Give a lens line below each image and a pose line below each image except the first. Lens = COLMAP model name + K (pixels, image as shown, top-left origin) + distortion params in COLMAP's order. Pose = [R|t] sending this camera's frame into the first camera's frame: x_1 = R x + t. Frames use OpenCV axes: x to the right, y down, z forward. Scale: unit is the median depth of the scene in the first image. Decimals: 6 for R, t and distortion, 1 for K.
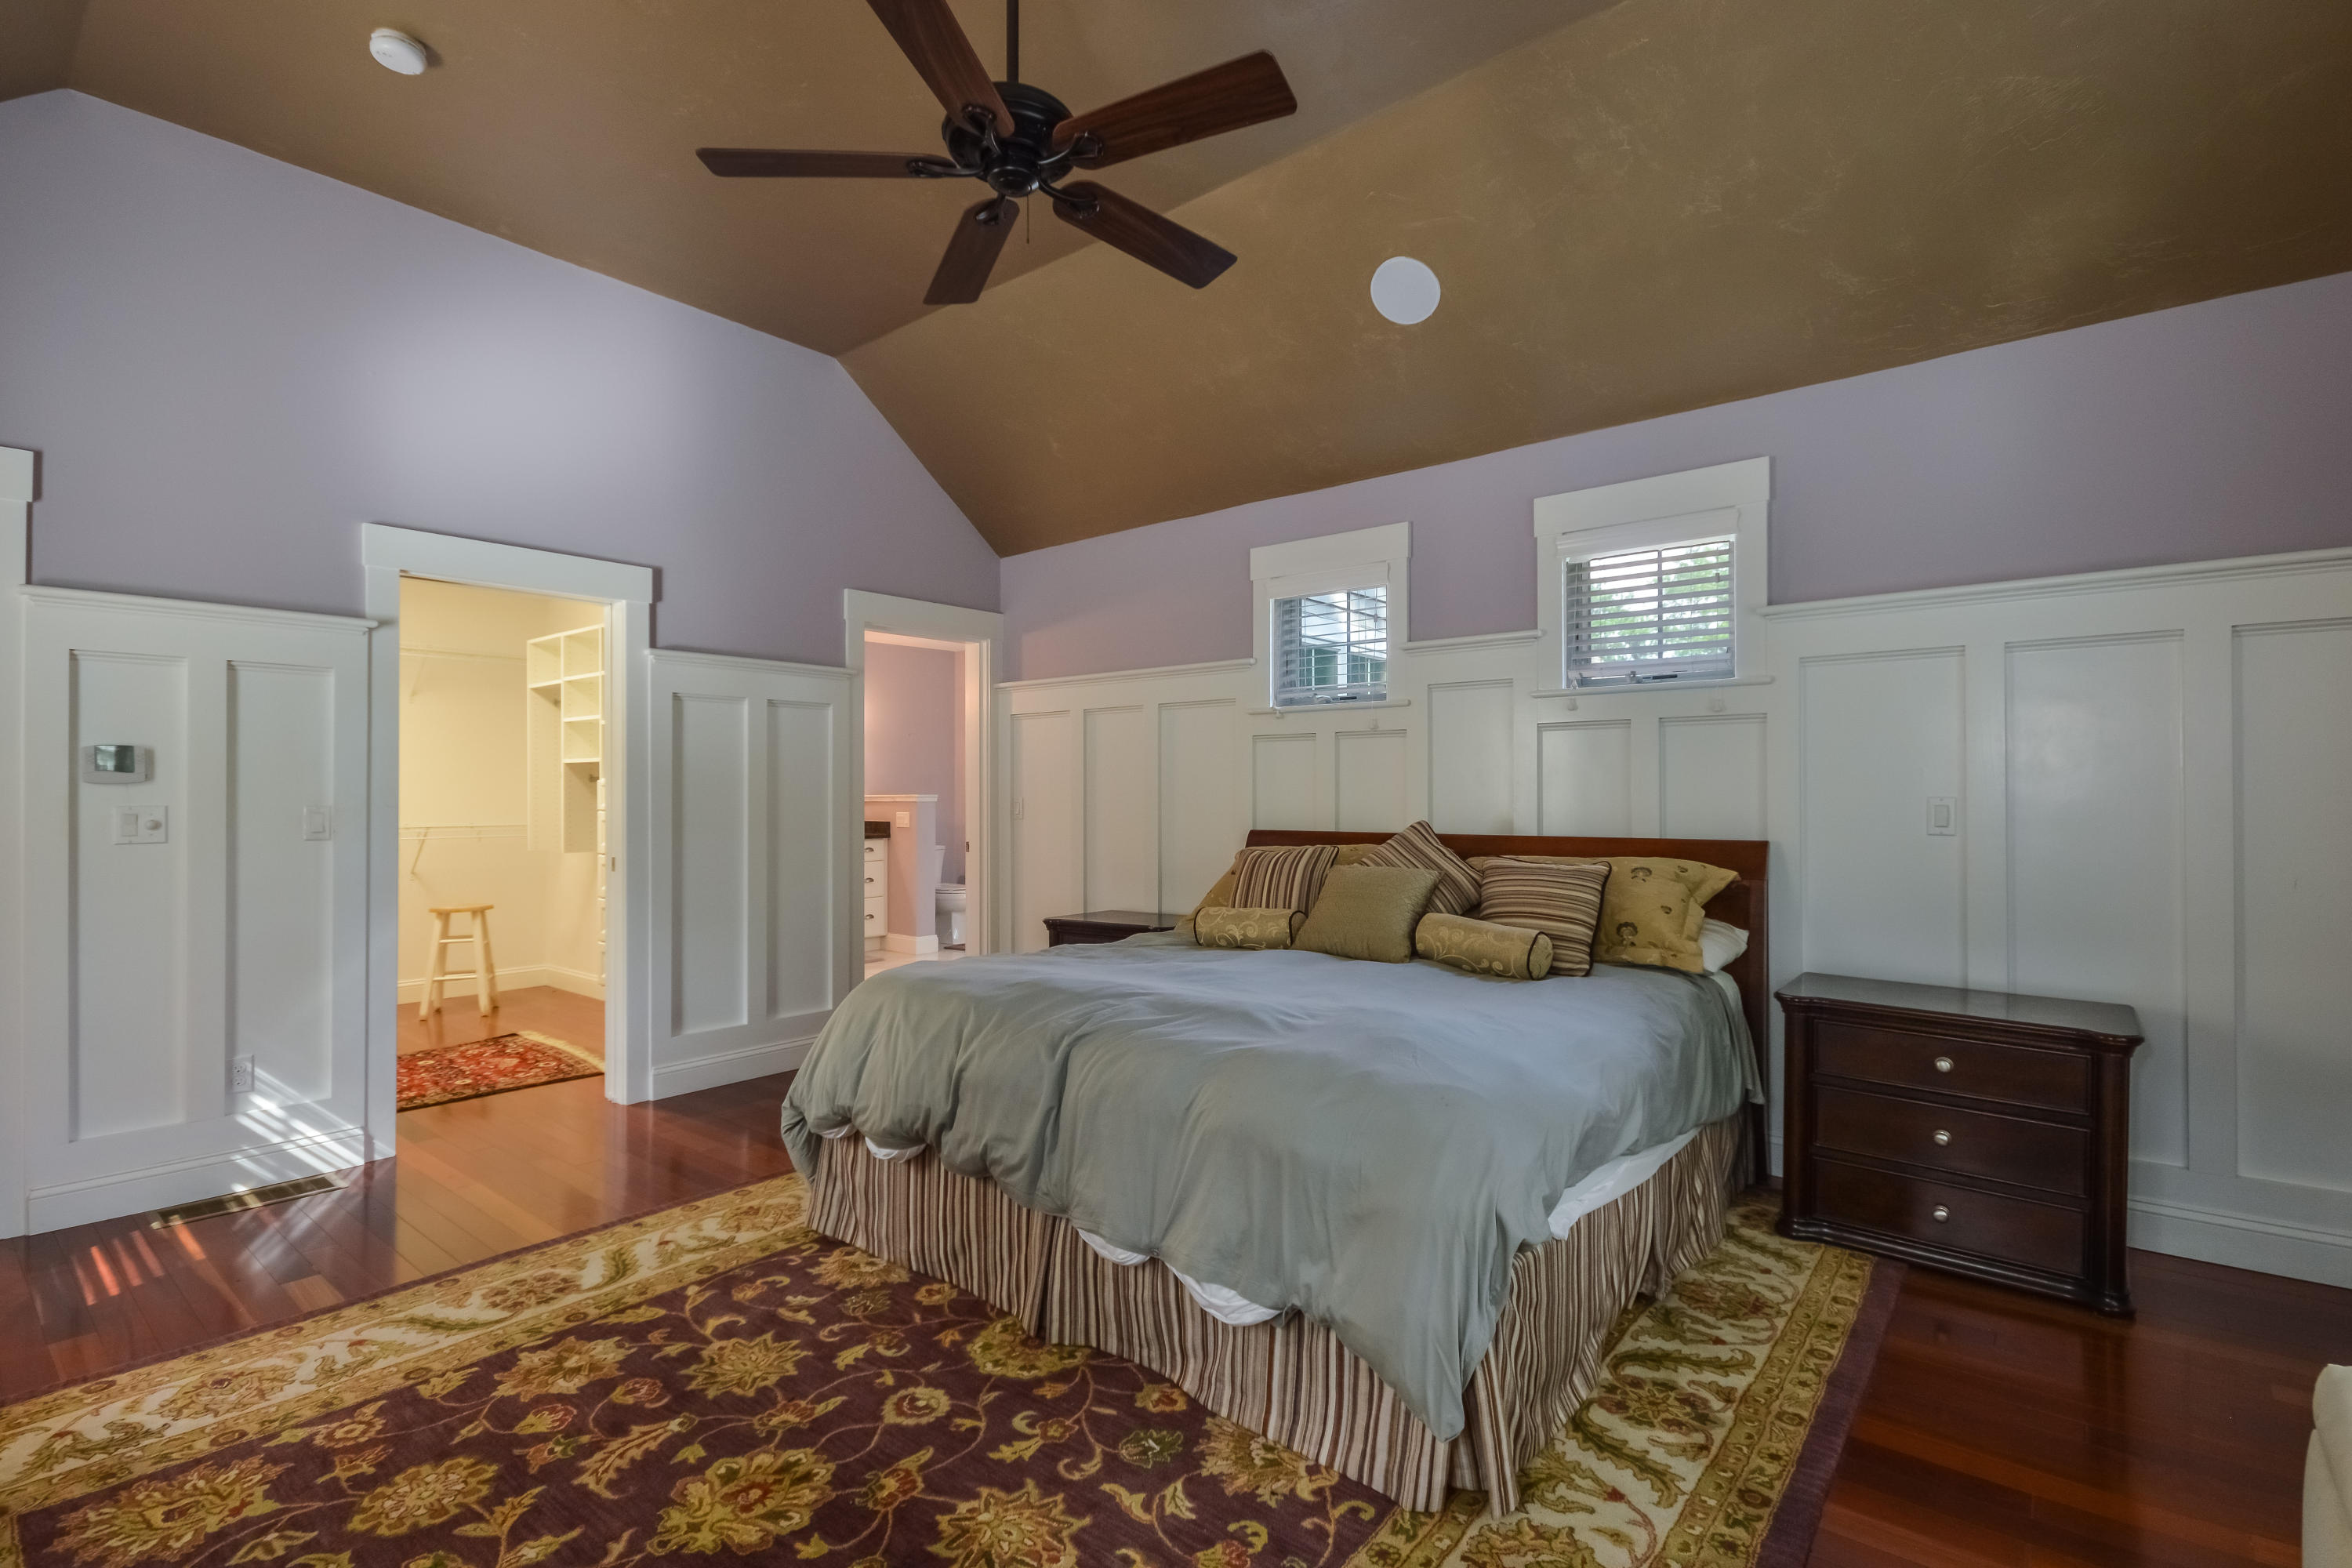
lens RADIAL K [[1025.2, 0, 1190.2], [0, 1025.2, 803.2], [0, 0, 1]] dist [0.003023, -0.004533]
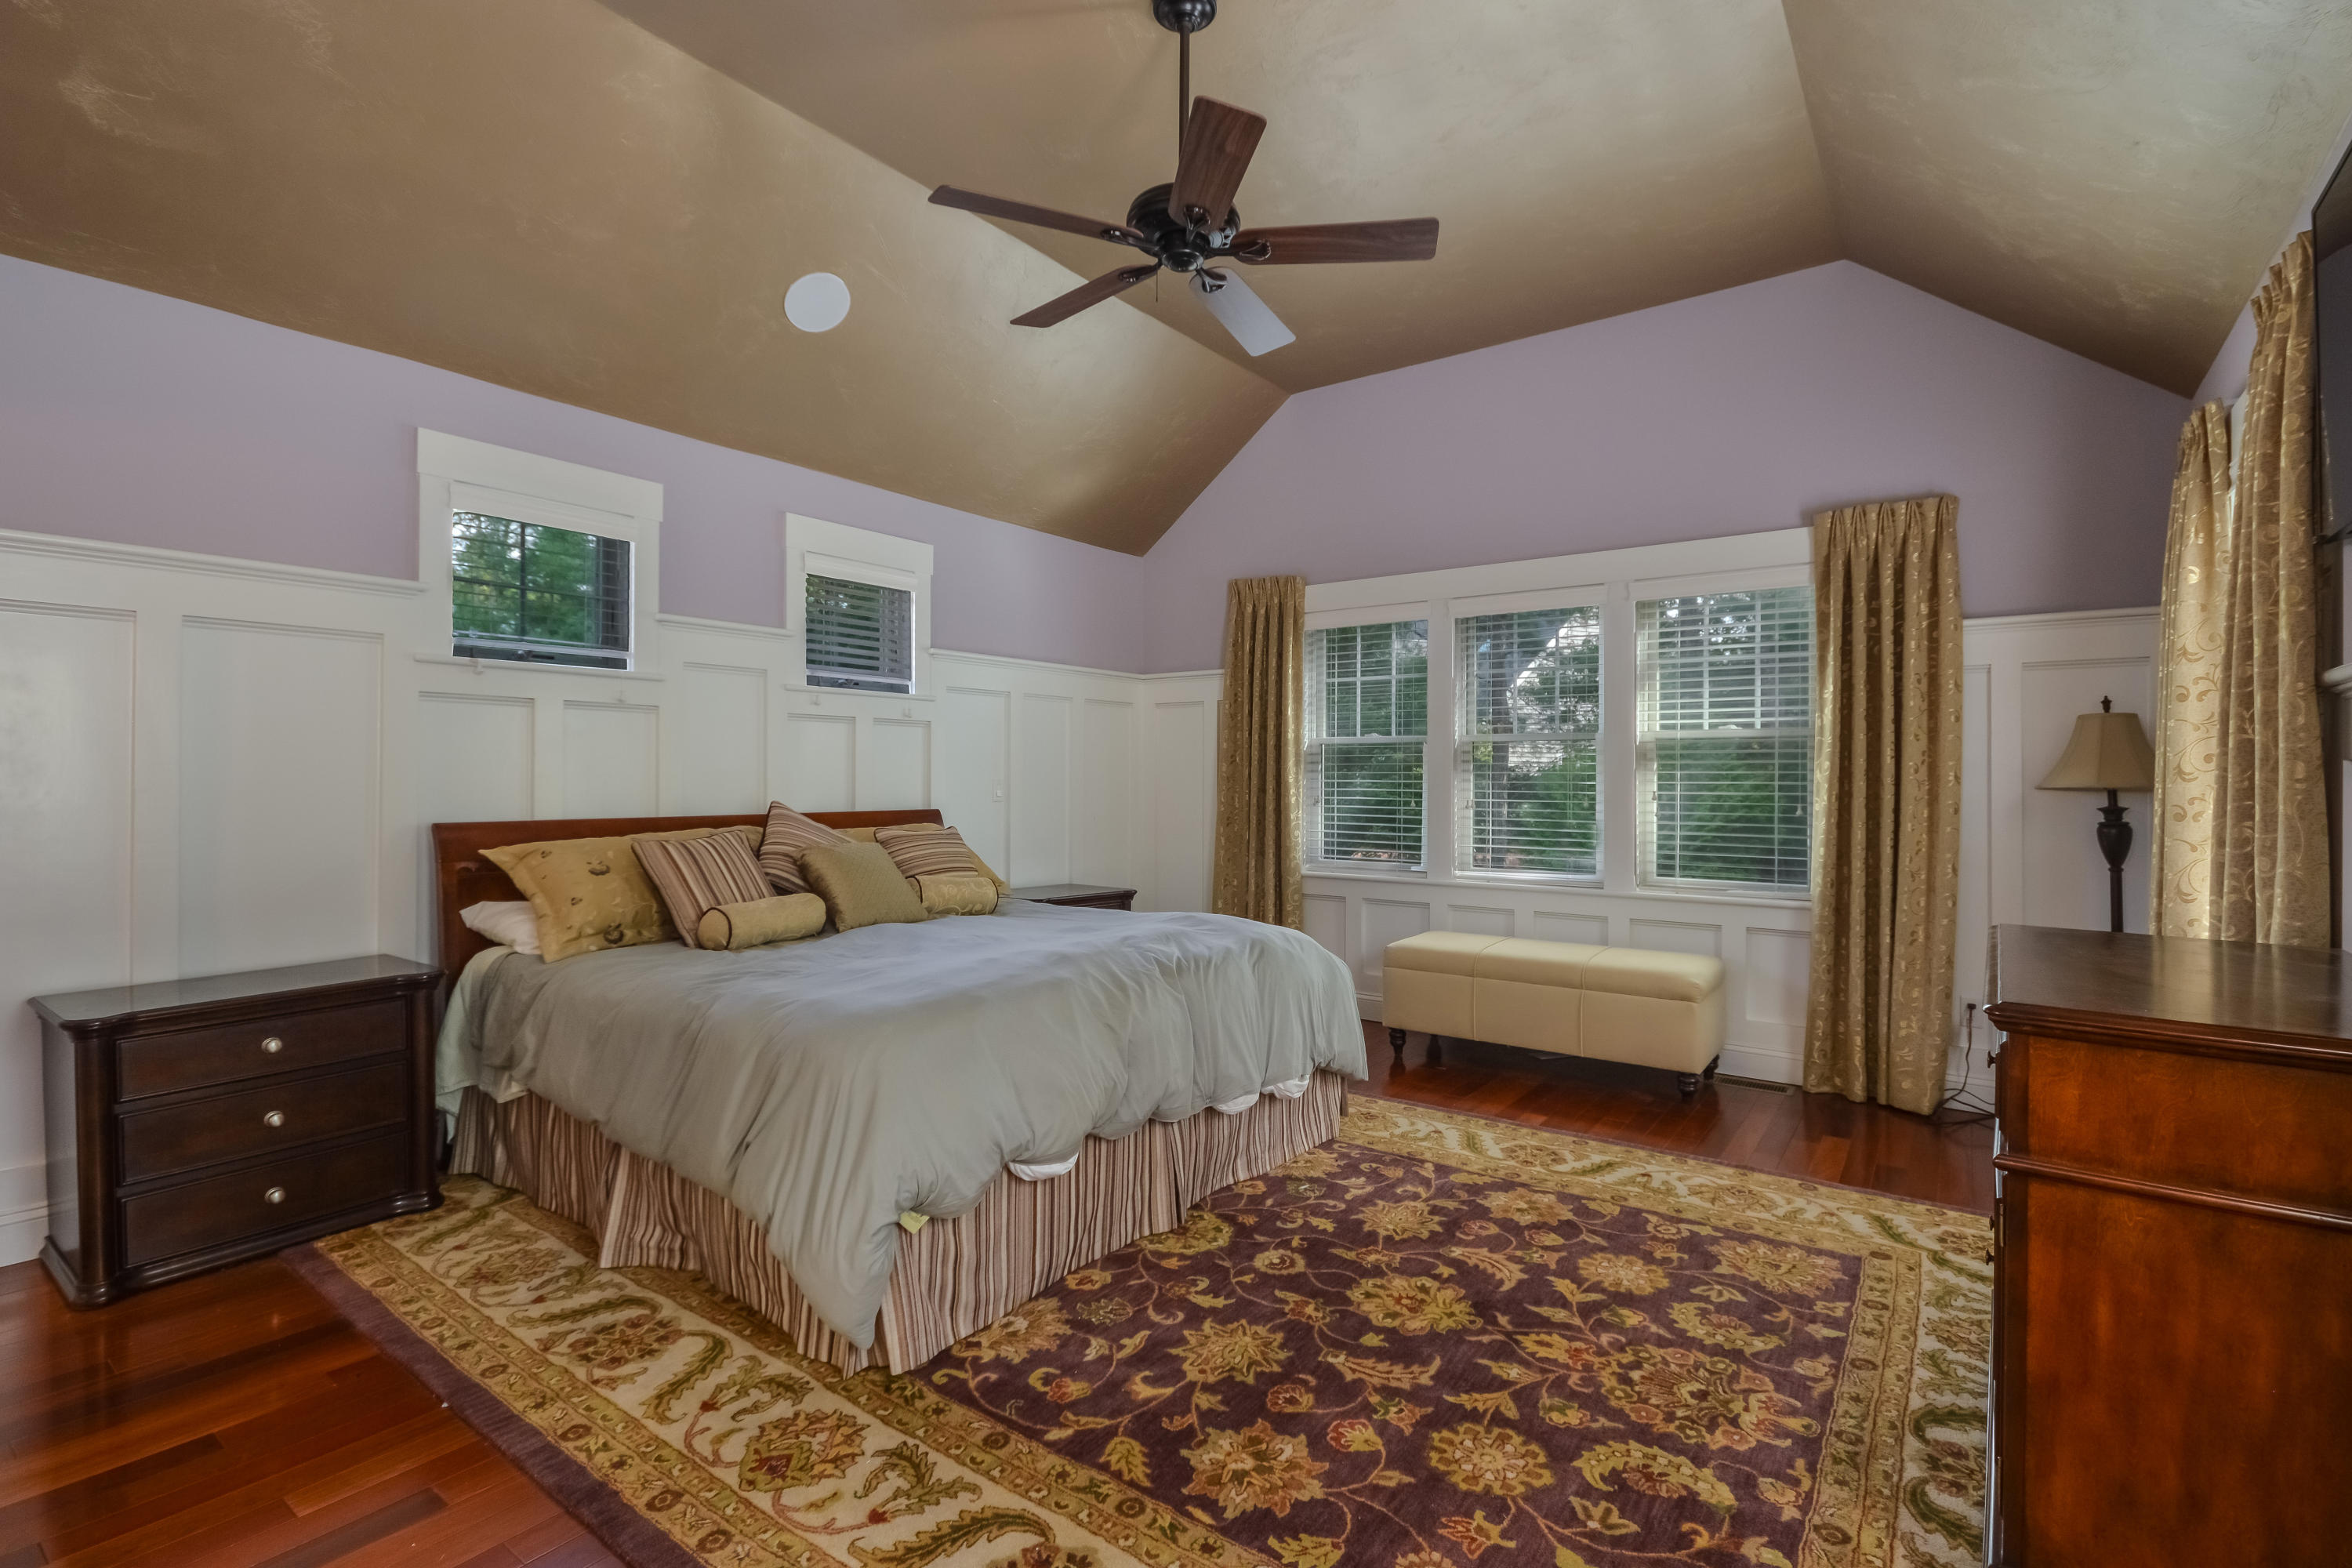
lens RADIAL K [[1025.2, 0, 1184.8], [0, 1025.2, 775.4], [0, 0, 1]] dist [0.003023, -0.004533]
pose [[-0.006122, 0.009268, 0.999938, -1.451705], [0.011867, 0.999887, -0.009195, 0.008597], [-0.999911, 0.011810, -0.006231, 1.070566]]
